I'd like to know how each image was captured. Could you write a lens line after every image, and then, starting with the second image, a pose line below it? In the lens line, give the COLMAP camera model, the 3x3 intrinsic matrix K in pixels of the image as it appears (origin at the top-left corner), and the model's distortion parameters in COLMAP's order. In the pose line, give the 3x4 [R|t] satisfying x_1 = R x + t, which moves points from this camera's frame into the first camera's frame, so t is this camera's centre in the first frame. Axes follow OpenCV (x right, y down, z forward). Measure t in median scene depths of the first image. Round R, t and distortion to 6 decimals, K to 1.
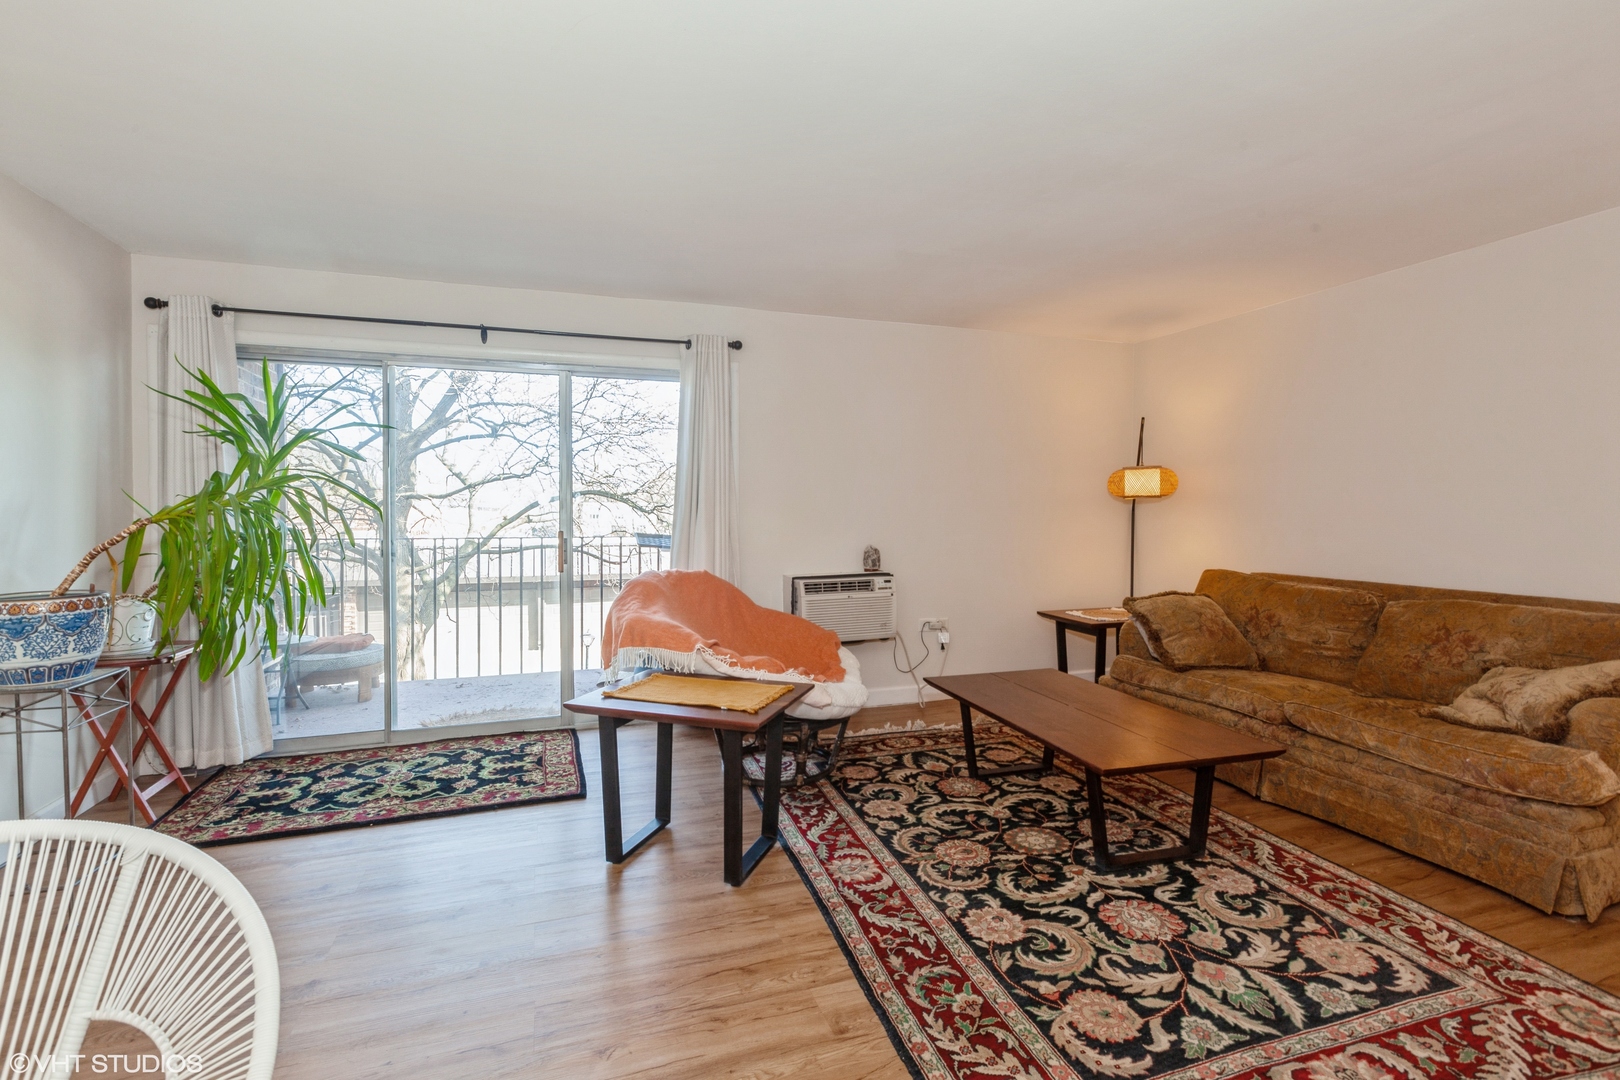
lens RADIAL K [[724.5, 0, 816.4], [0, 724.5, 544.4], [0, 0, 1]] dist [0.003945, -0.000188]
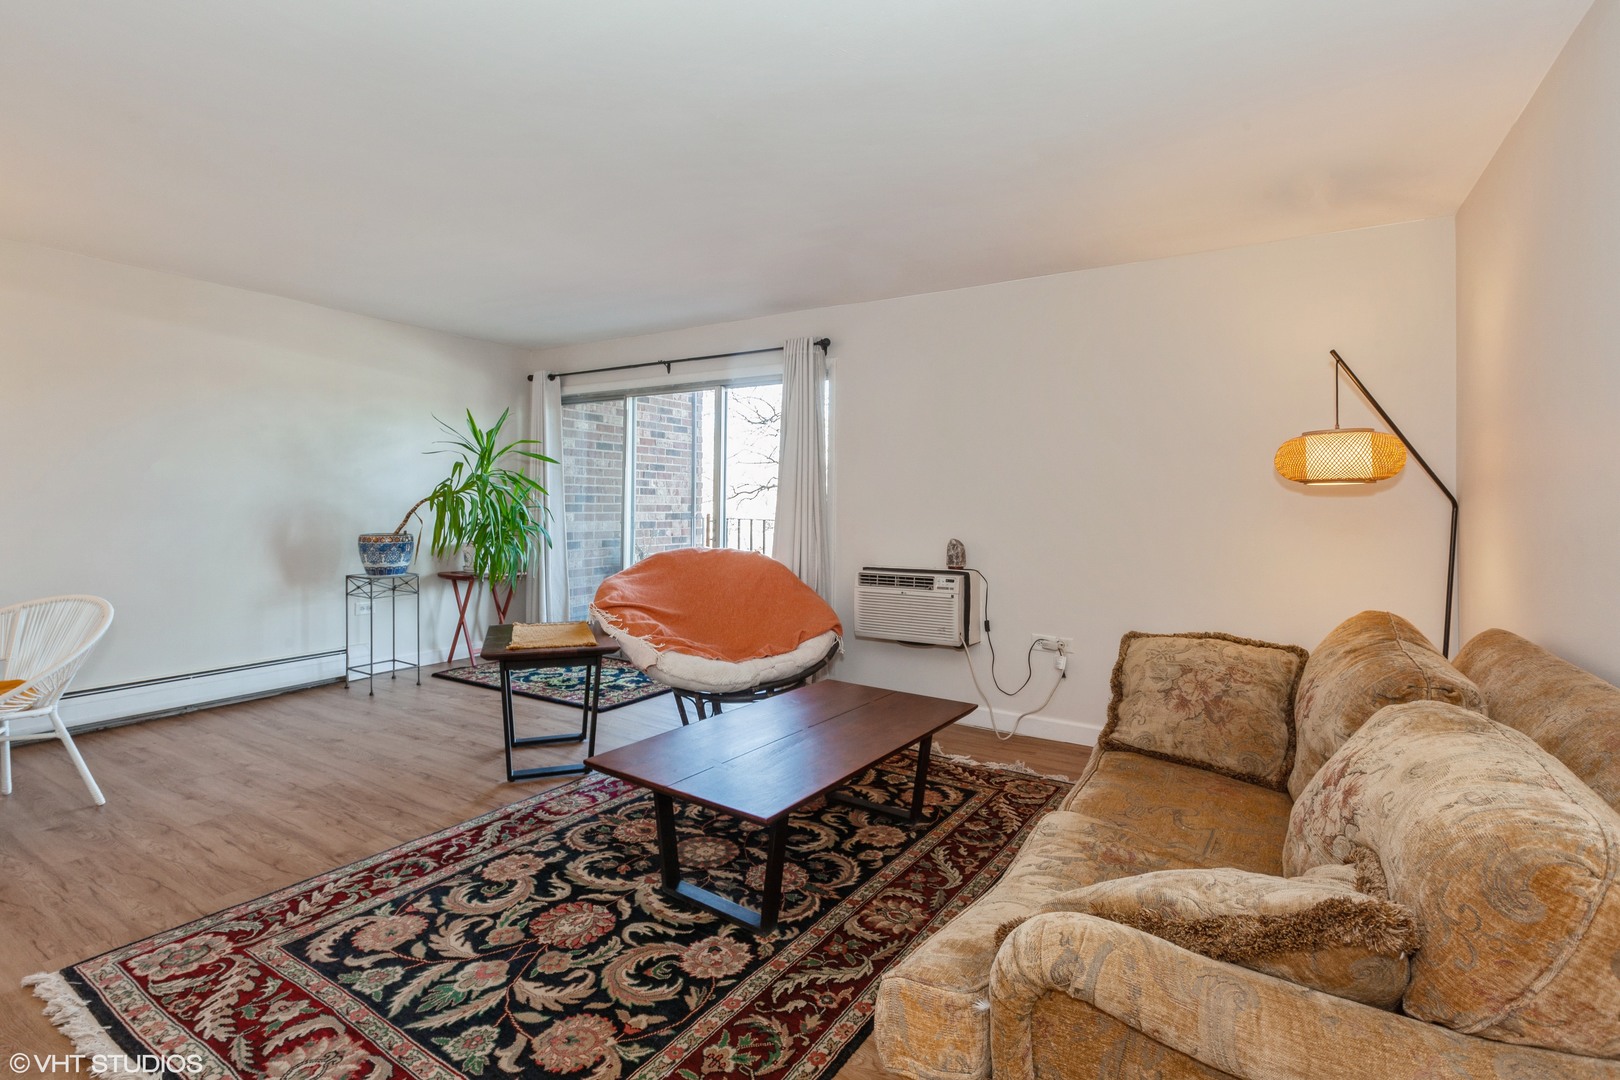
lens RADIAL K [[741.5, 0, 806.6], [0, 741.5, 513.5], [0, 0, 1]] dist [0.001643, 0.000167]
pose [[0.636565, 0.020663, -0.770946, 1.409049], [-0.047664, 0.998784, -0.012587, -0.022303], [0.769749, 0.044759, 0.636776, 0.606277]]
